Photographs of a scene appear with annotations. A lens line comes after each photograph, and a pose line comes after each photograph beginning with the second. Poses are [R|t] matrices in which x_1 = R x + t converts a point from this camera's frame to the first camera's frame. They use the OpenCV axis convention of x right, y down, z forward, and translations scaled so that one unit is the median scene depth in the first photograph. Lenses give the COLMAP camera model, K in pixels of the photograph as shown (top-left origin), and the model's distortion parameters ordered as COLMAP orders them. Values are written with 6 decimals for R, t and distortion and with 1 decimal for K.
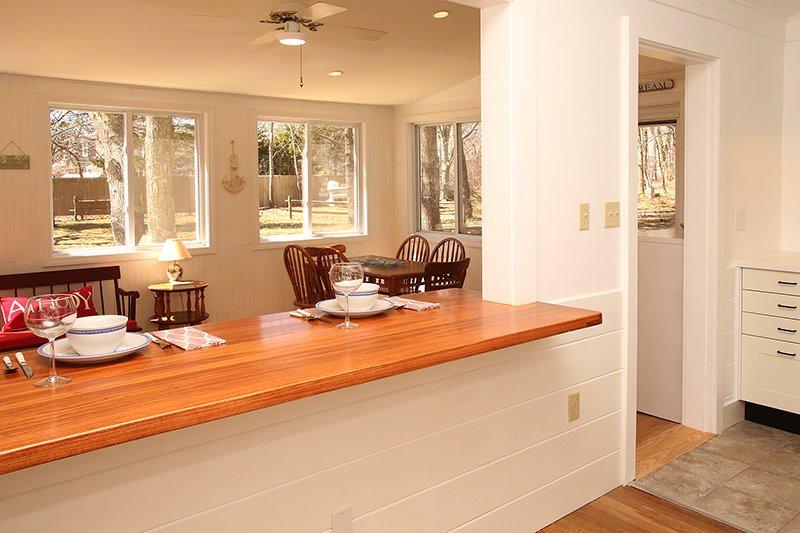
lens RADIAL K [[654.5, 0, 395.7], [0, 654.5, 200.4], [0, 0, 1]] dist [0.002022, 0.035151]
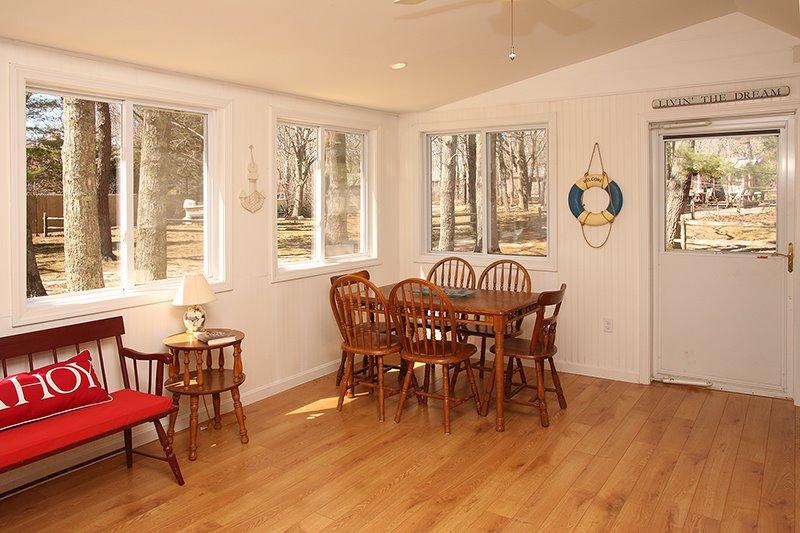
lens RADIAL K [[617.4, 0, 459.9], [0, 617.4, 200.5], [0, 0, 1]] dist [-0.004172, -0.000780]
pose [[0.960919, -0.005294, 0.276778, -0.214133], [0.012814, 0.999596, -0.025367, -0.002415], [-0.276532, 0.027923, 0.960599, 0.218678]]
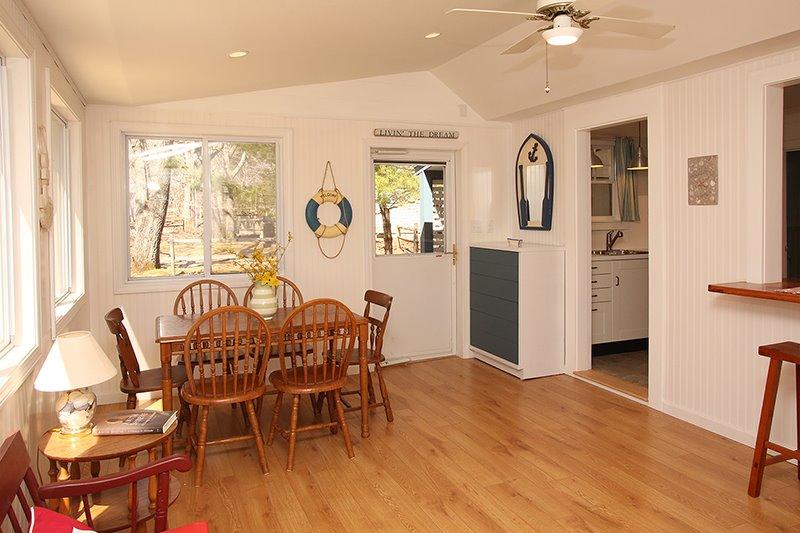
lens RADIAL K [[586.7, 0, 394.7], [0, 586.7, 222.1], [0, 0, 1]] dist [-0.008748, 0.012646]
pose [[0.307793, -0.018959, 0.951264, -0.559627], [0.038671, 0.999225, 0.007402, -0.011706], [-0.950667, 0.034508, 0.308288, 0.575988]]
